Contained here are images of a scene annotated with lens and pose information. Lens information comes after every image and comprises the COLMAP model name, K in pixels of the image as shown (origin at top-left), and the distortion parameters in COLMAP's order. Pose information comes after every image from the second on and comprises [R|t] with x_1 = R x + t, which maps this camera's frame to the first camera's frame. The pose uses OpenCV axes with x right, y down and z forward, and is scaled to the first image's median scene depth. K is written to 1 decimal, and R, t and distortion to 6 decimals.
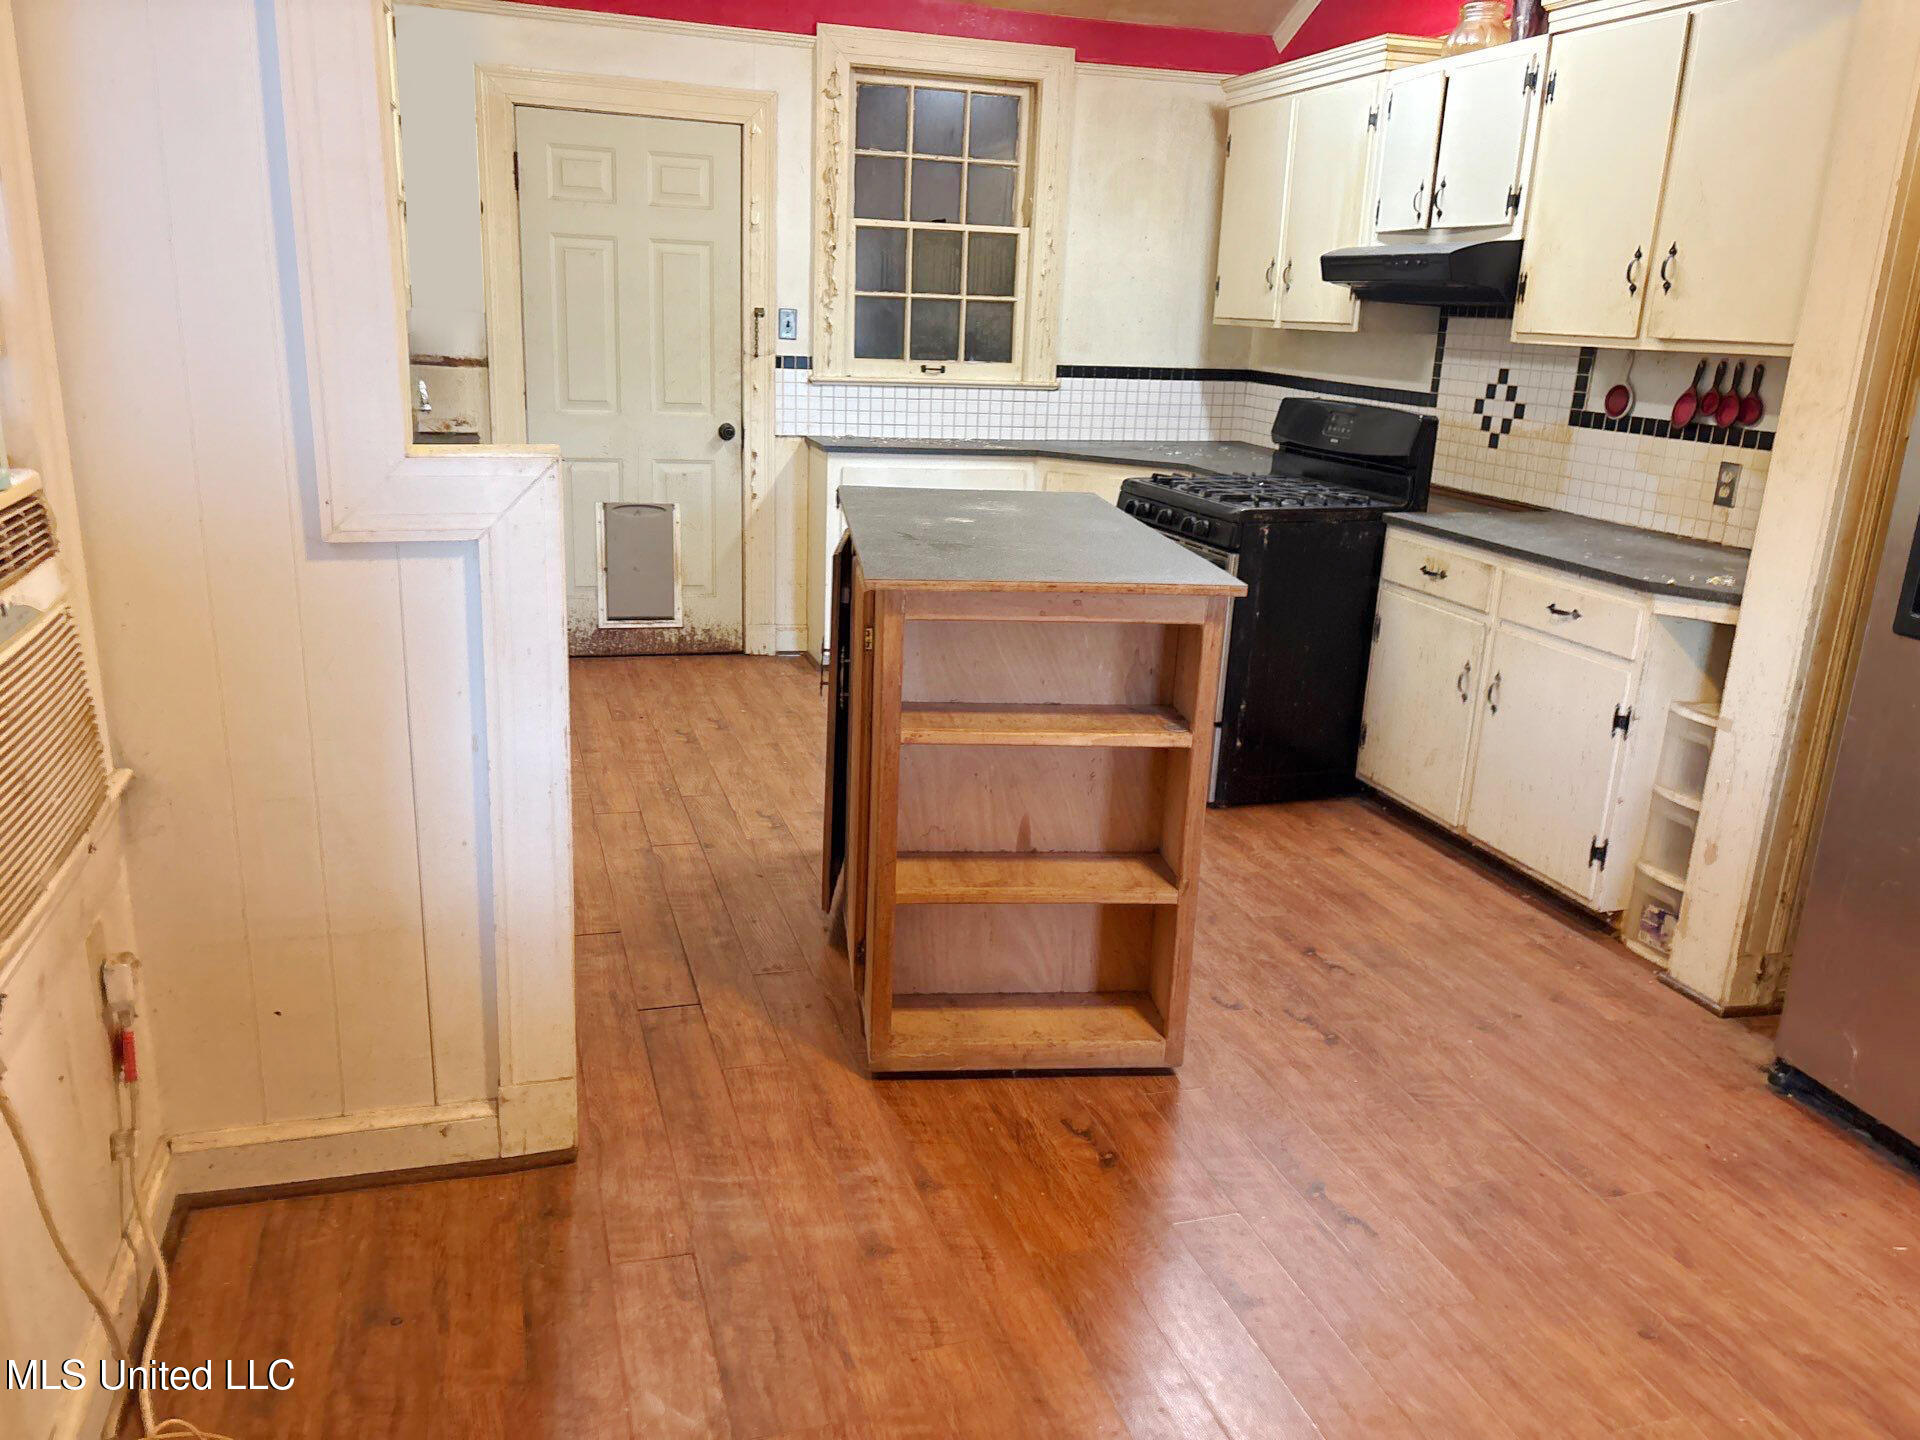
lens RADIAL K [[1458.3, 0, 954.9], [0, 1458.3, 730.1], [0, 0, 1]] dist [0.071079, -0.065339]
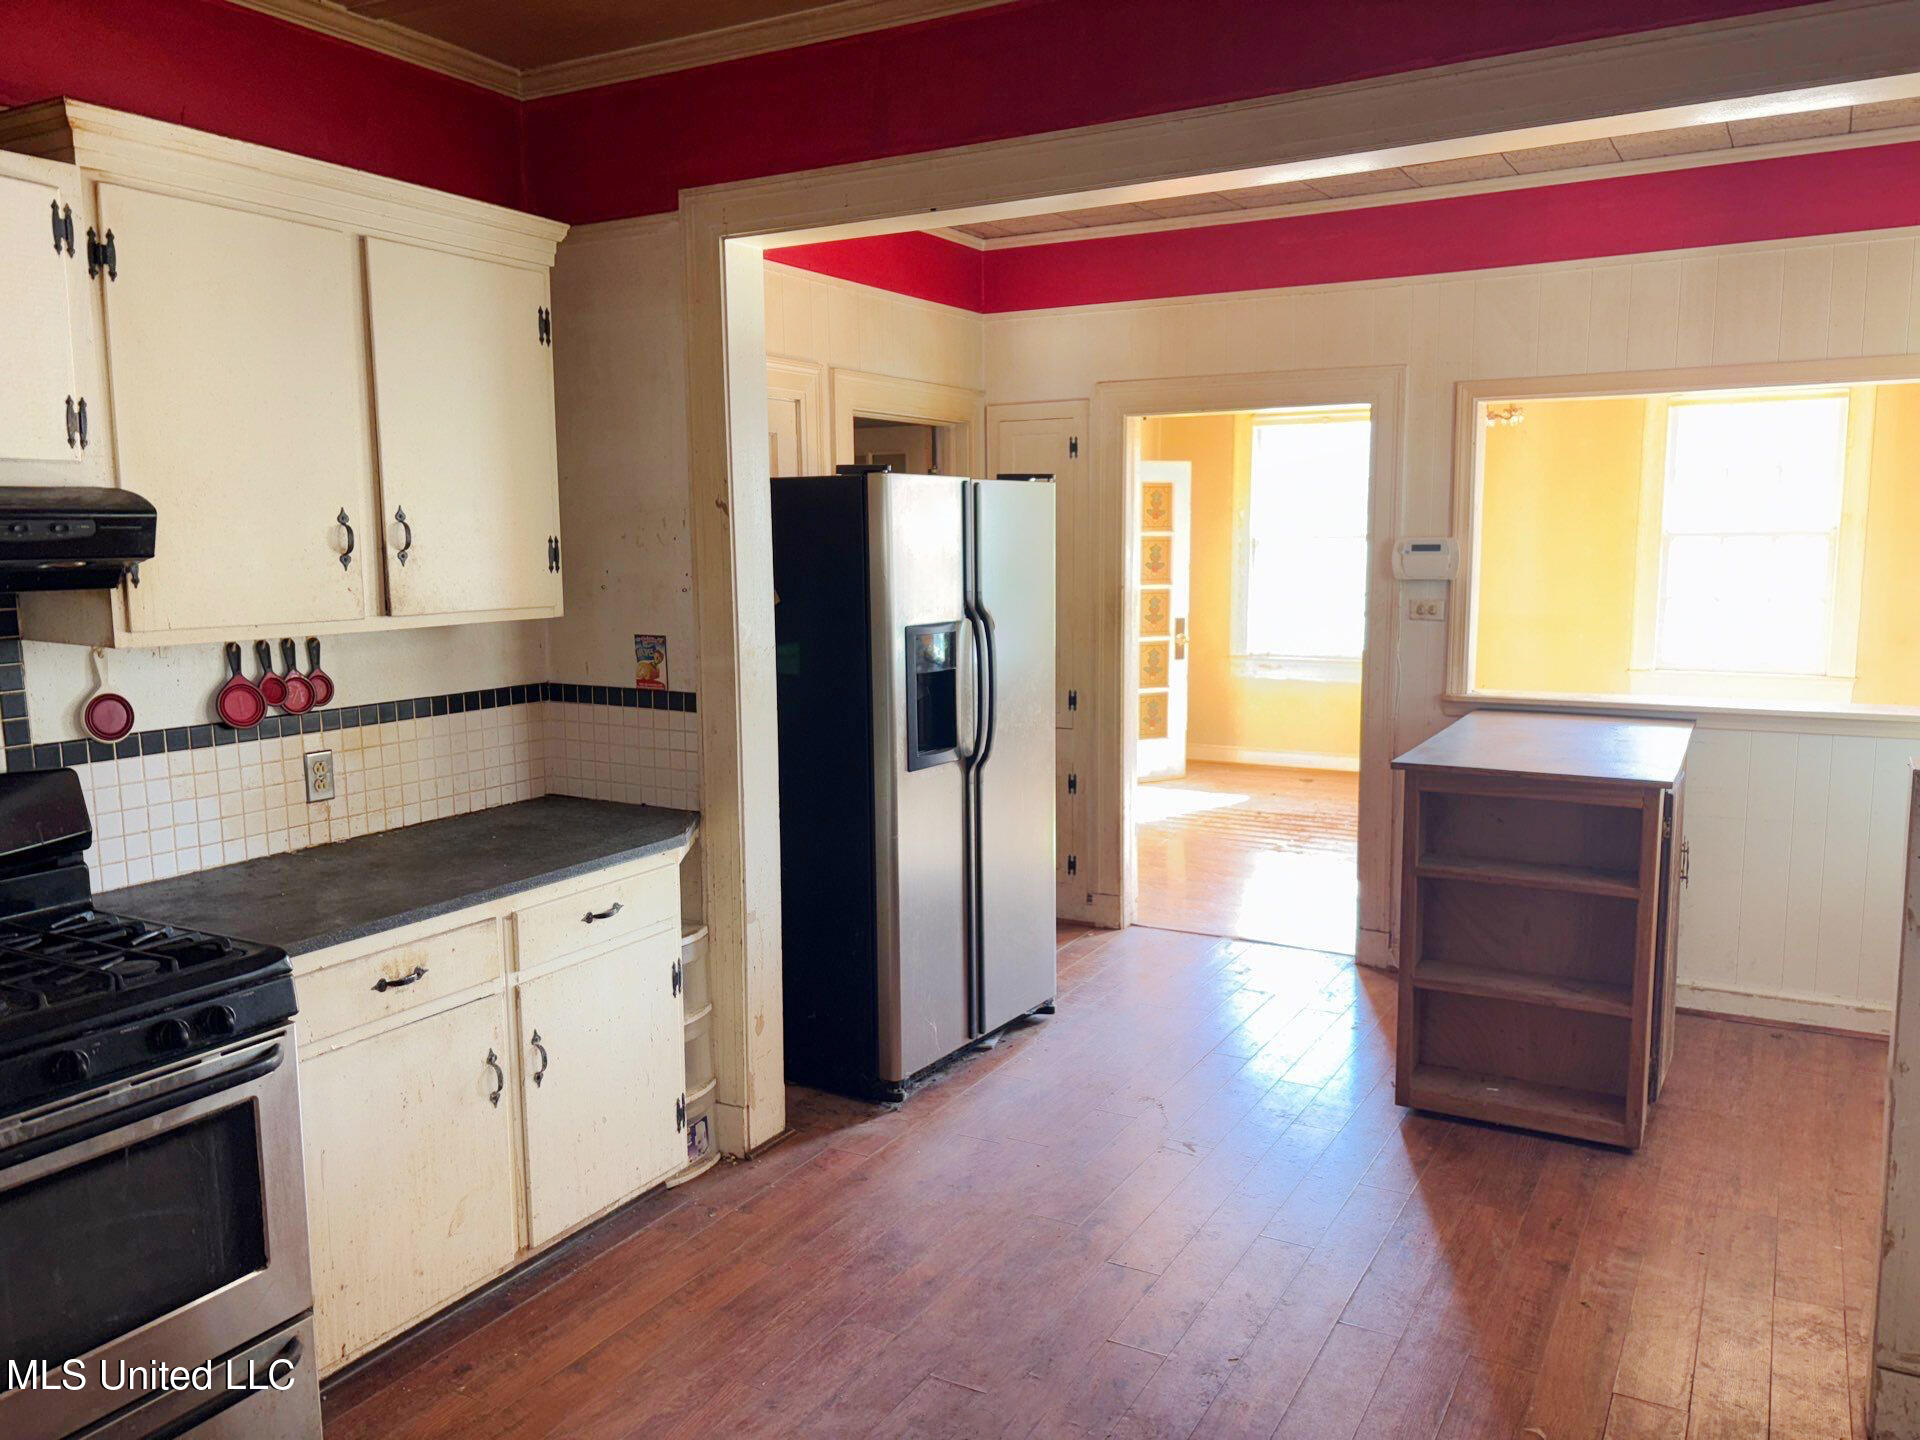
lens RADIAL K [[1458.3, 0, 954.9], [0, 1458.3, 730.1], [0, 0, 1]] dist [0.071079, -0.065339]
pose [[-0.682034, -0.138624, 0.718062, -0.227377], [0.180752, 0.919455, 0.349187, -0.292097], [-0.708631, 0.367948, -0.602043, 0.865849]]
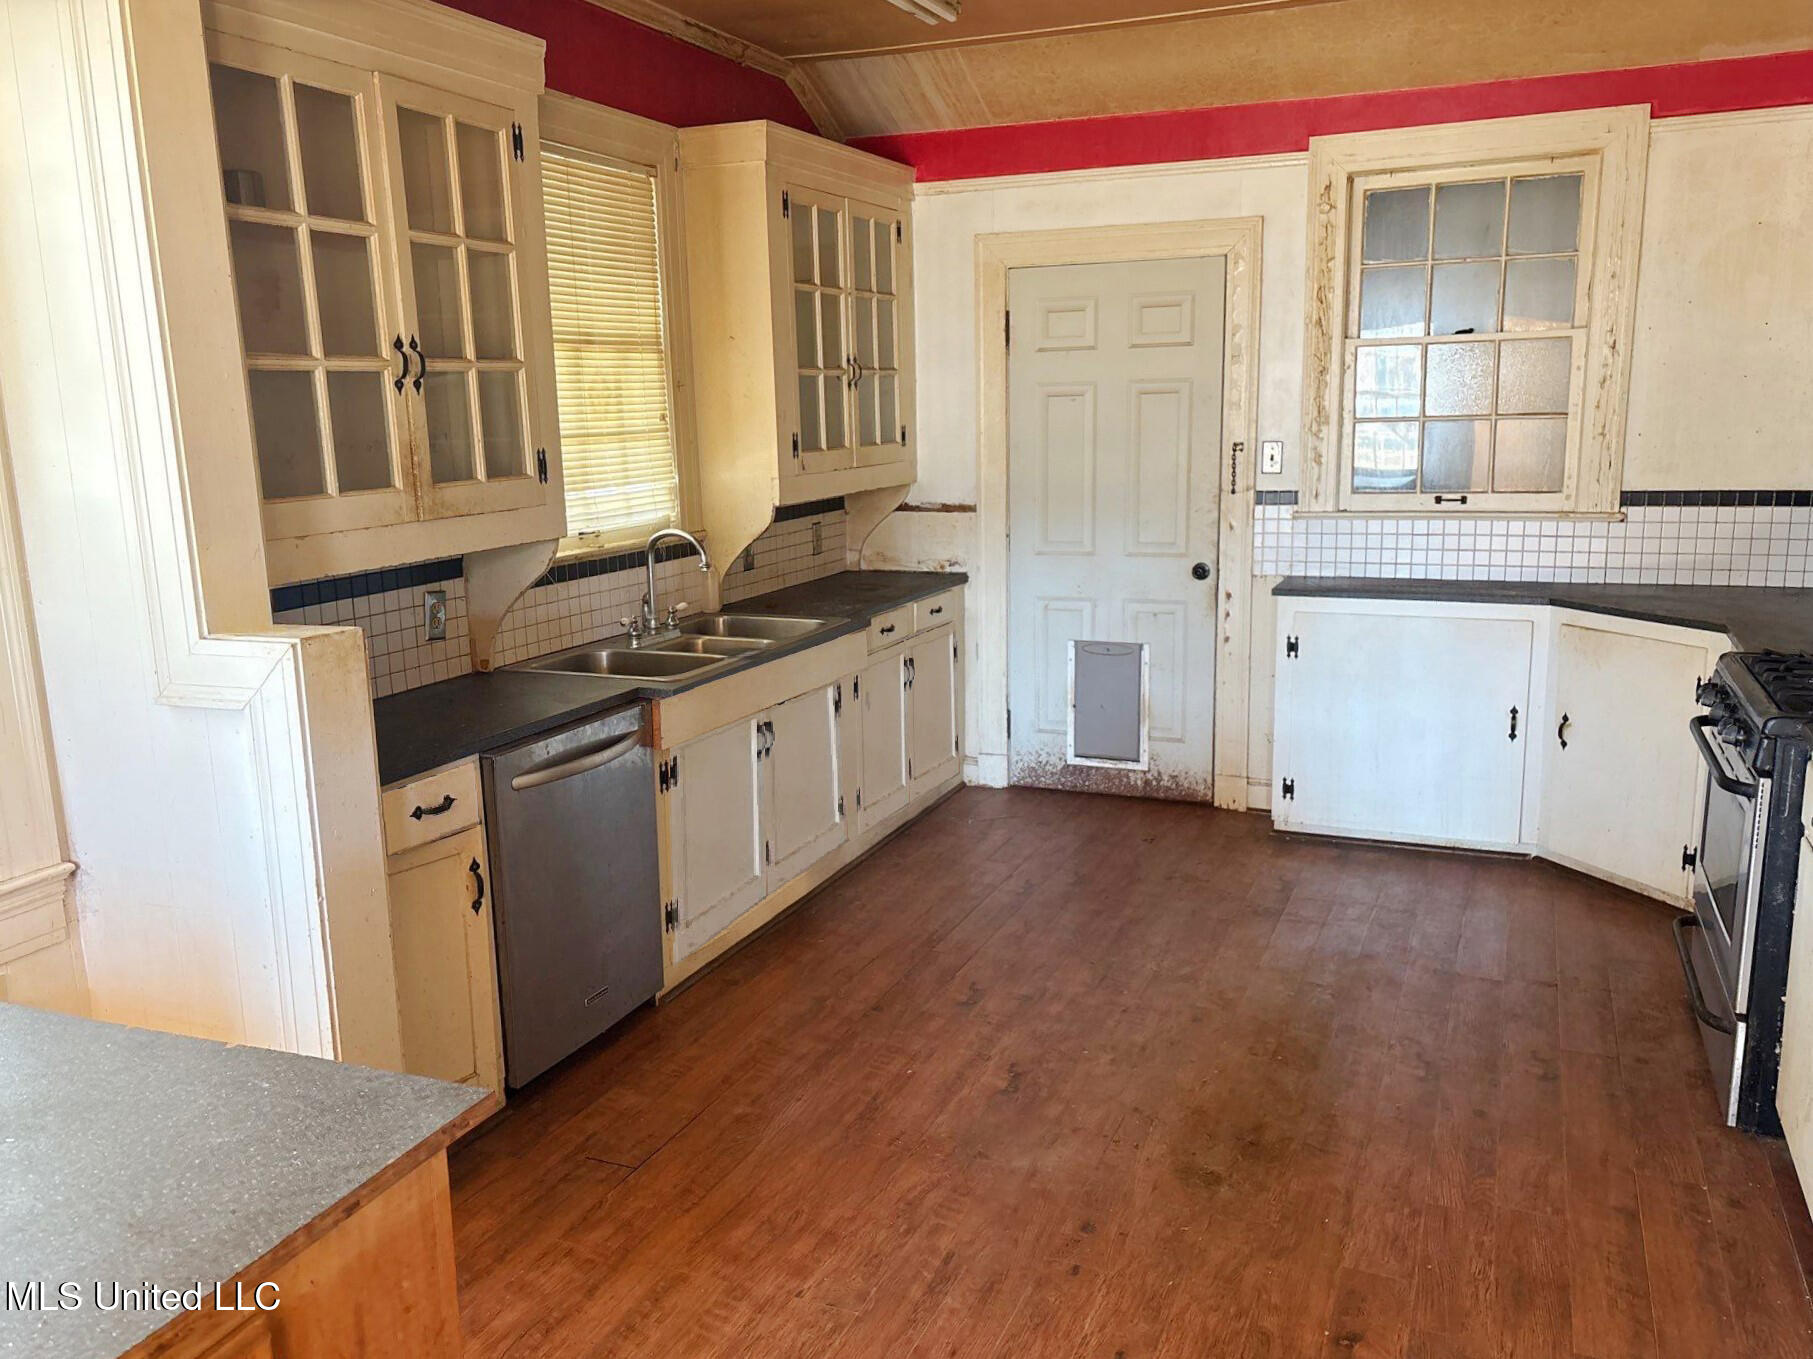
lens RADIAL K [[1422.3, 0, 899.6], [0, 1422.3, 727.6], [0, 0, 1]] dist [0.006065, 0.001970]
pose [[0.754009, 0.084733, -0.651376, 0.307082], [-0.127475, 0.991668, -0.018561, -0.062551], [0.644376, 0.097029, 0.758528, 0.189903]]
